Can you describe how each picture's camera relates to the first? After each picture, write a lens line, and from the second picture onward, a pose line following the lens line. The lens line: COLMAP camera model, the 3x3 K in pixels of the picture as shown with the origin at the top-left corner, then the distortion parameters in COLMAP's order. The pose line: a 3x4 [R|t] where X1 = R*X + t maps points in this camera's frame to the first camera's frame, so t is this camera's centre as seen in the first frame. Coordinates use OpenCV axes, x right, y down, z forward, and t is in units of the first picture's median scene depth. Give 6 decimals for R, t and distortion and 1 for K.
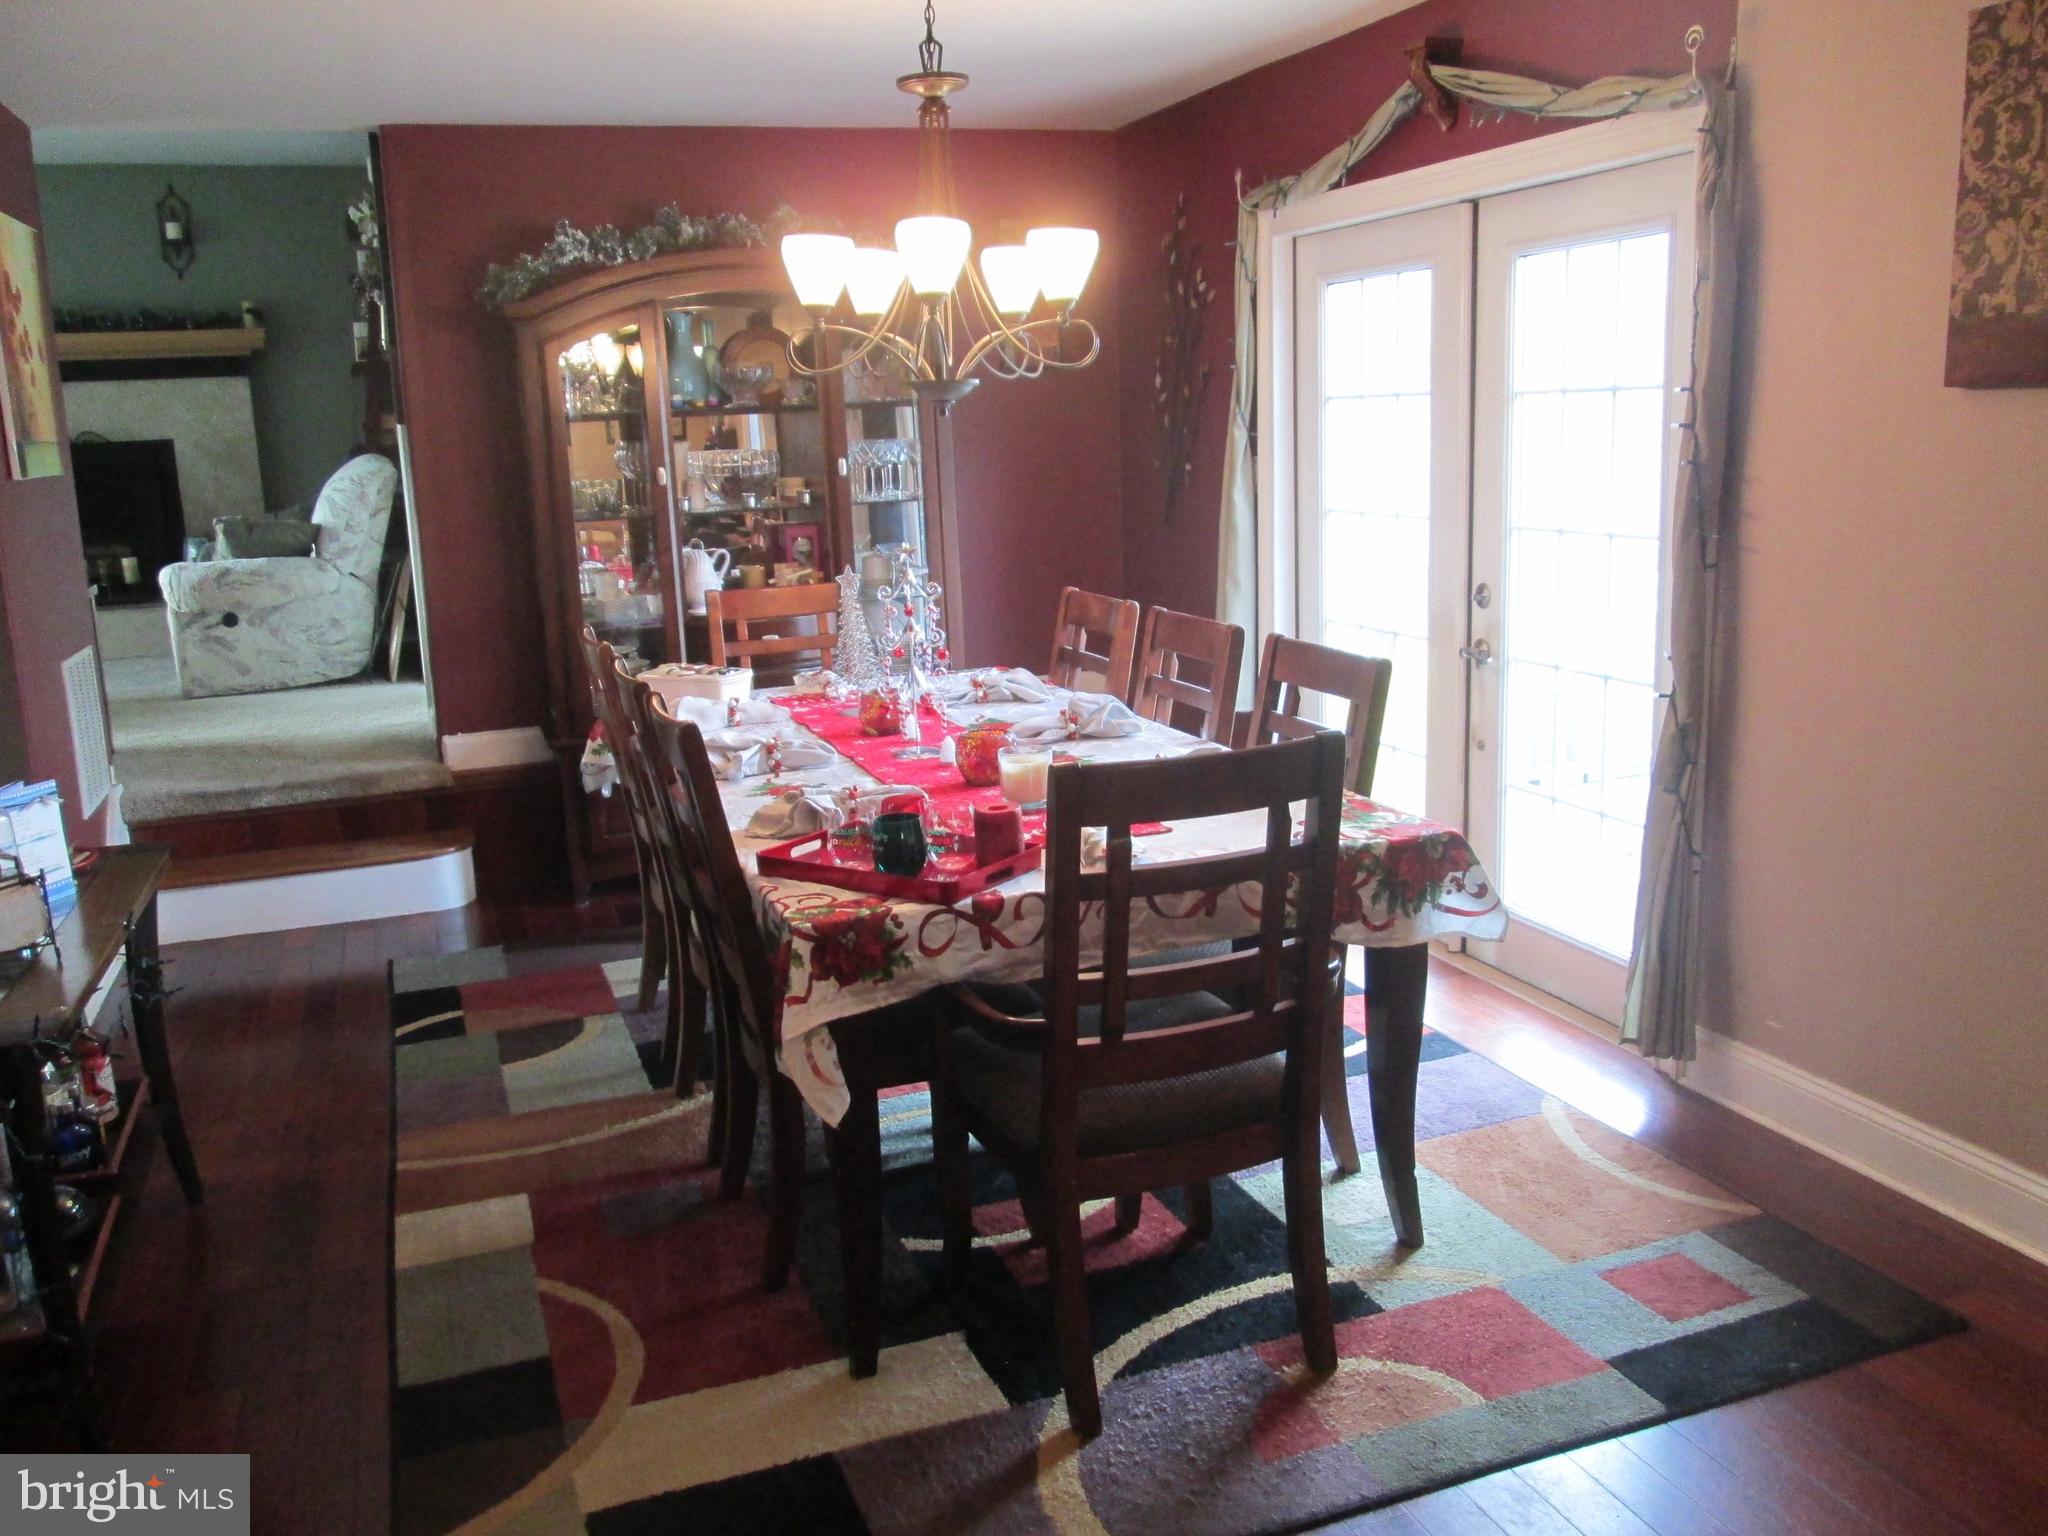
lens RADIAL K [[1717.3, 0, 1004.5], [0, 1717.3, 768.8], [0, 0, 1]] dist [-0.040469, 0.008590]
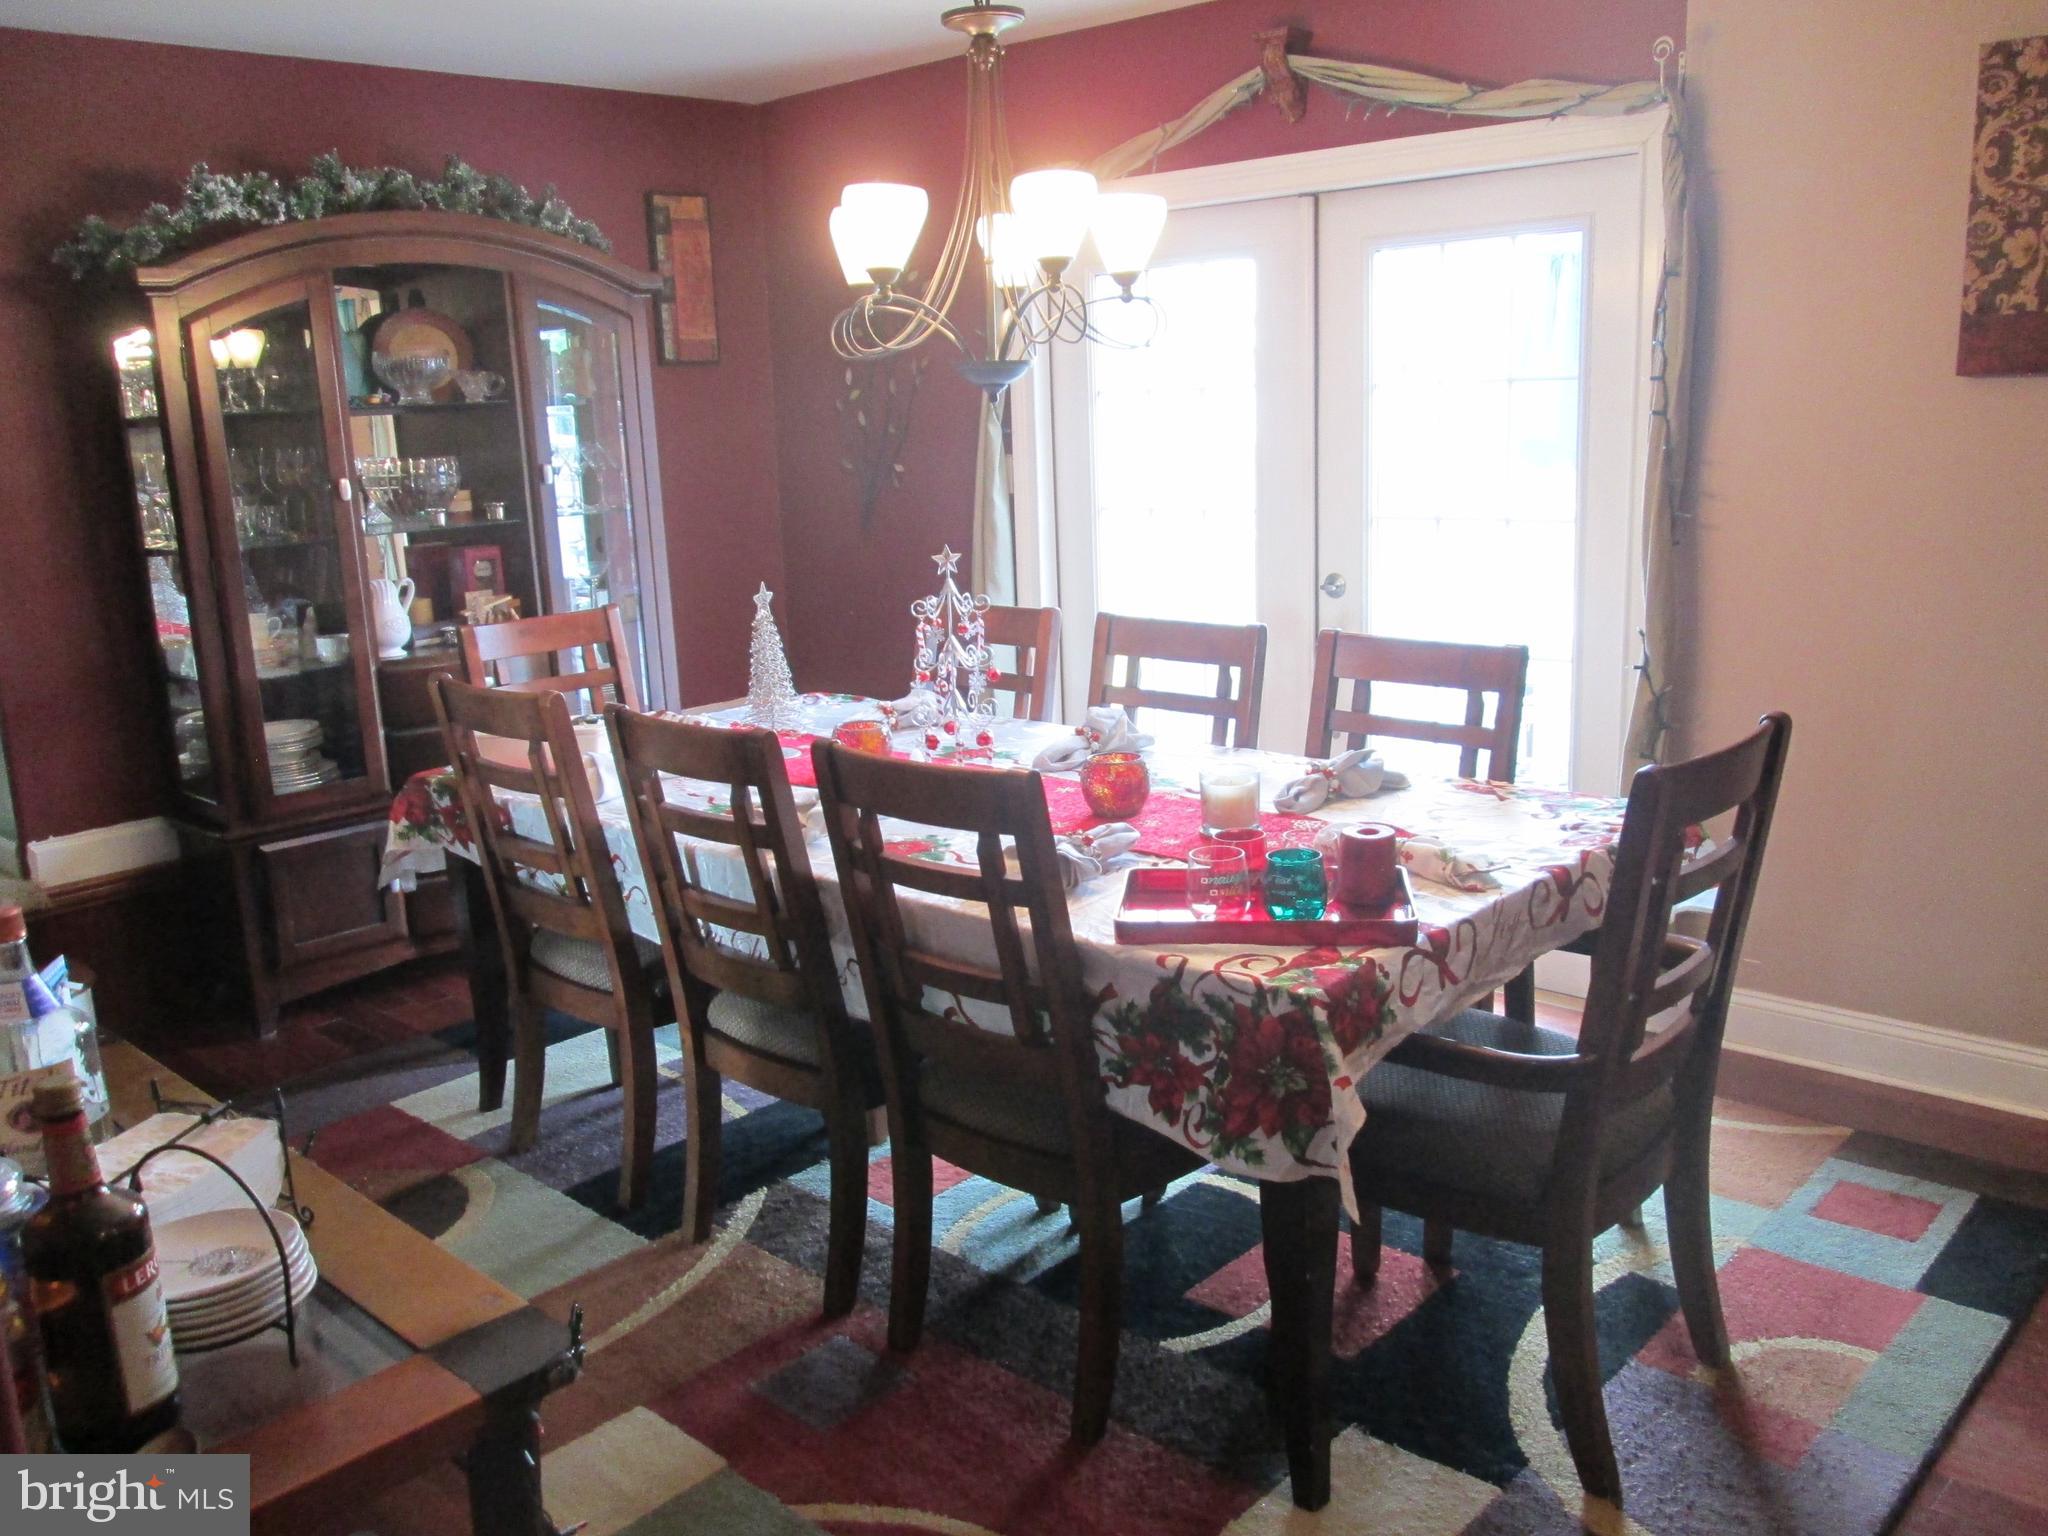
lens RADIAL K [[1748.7, 0, 1024.0], [0, 1748.7, 768.0], [0, 0, 1]] dist [-0.046702, 0.017462]
pose [[0.891785, -0.090957, 0.443222, -0.489349], [0.095650, 0.995345, 0.011809, -0.033836], [-0.442233, 0.031863, 0.896334, 0.228095]]
